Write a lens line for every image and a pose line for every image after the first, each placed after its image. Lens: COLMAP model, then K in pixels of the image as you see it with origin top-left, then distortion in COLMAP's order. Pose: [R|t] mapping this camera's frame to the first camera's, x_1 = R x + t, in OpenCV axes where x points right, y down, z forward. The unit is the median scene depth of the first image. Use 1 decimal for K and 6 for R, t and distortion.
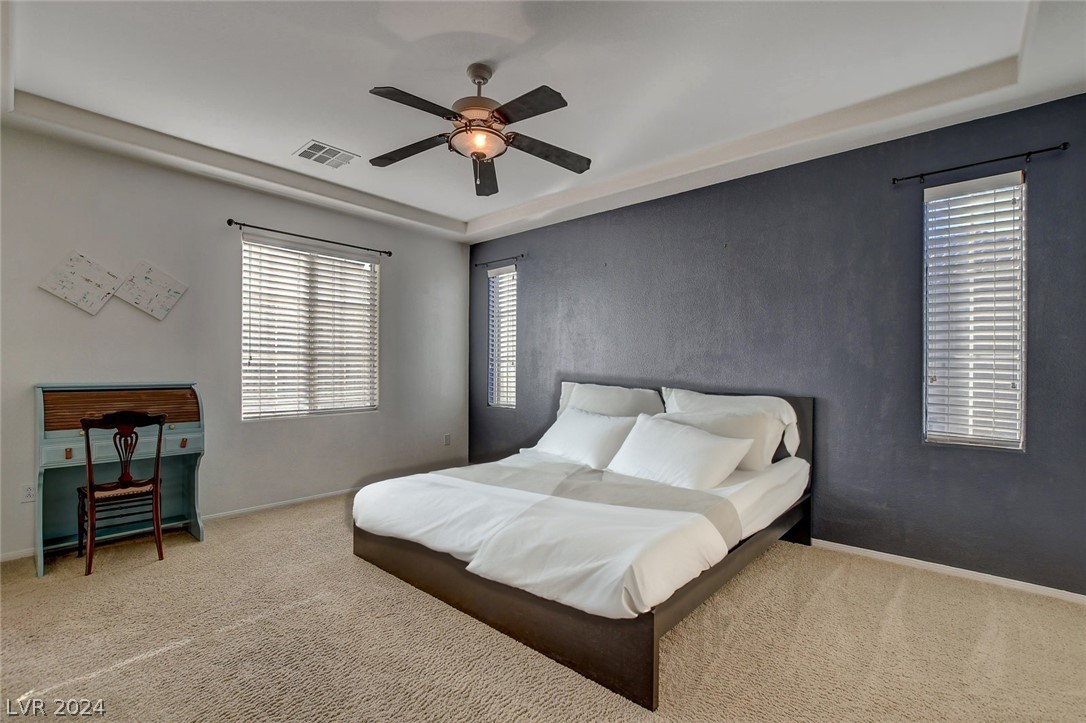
lens RADIAL K [[487.9, 0, 543.0], [0, 487.9, 361.5], [0, 0, 1]] dist [-0.001578, -0.000117]
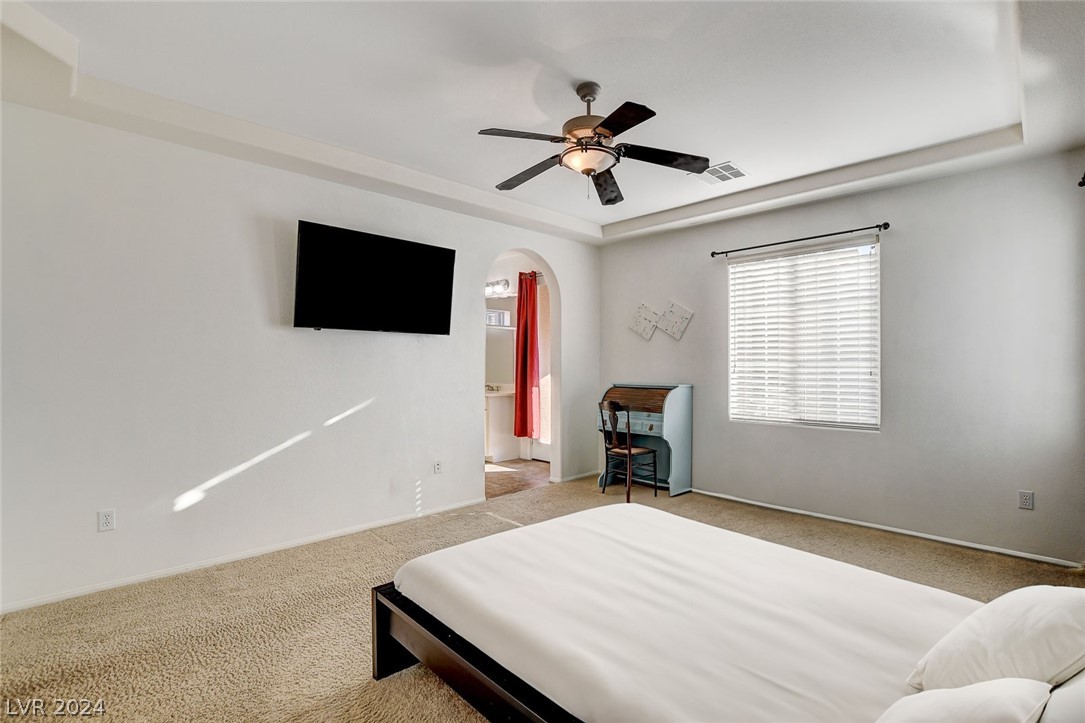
lens RADIAL K [[509.0, 0, 549.6], [0, 509.0, 366.1], [0, 0, 1]] dist [-0.017175, 0.000034]
pose [[-0.058179, -0.005236, -0.998292, 0.728965], [0.004165, 0.999976, -0.005488, -0.003930], [0.998297, -0.004477, -0.058155, 0.760309]]
